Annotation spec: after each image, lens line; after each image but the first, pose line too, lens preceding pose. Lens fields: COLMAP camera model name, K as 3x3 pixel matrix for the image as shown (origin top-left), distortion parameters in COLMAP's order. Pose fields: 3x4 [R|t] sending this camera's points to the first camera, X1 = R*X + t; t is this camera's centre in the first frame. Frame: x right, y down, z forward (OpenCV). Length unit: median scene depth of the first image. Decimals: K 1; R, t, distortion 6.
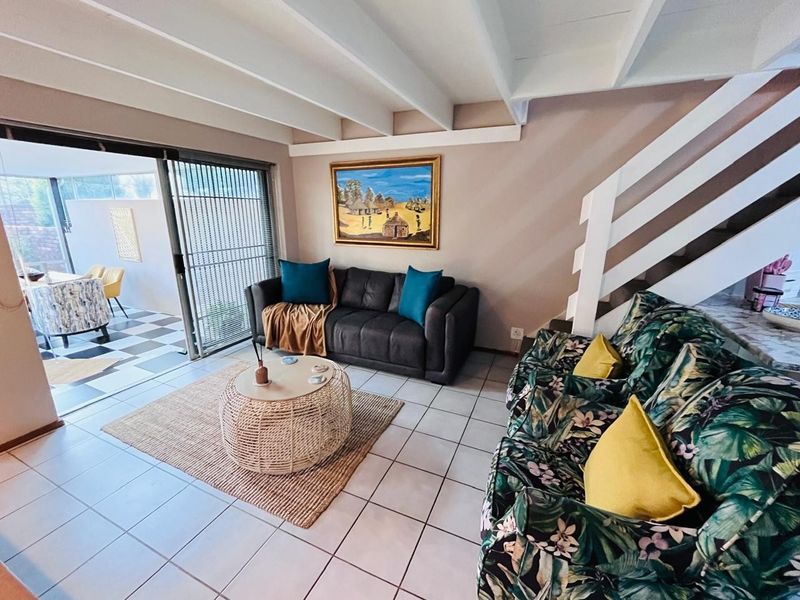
lens RADIAL K [[338.5, 0, 399.6], [0, 338.5, 297.6], [0, 0, 1]] dist [-0.001459, -0.000212]
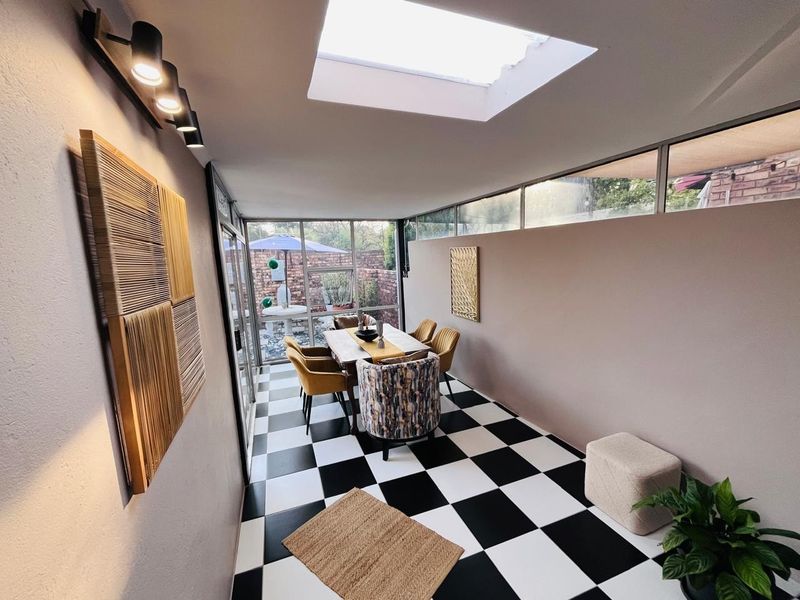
lens RADIAL K [[338.5, 0, 399.6], [0, 338.5, 297.6], [0, 0, 1]] dist [-0.001459, -0.000212]
pose [[0.718001, 0.054380, -0.693914, -0.379857], [-0.129221, 0.990026, -0.056121, -0.089749], [0.683942, 0.129963, 0.717867, 0.365132]]
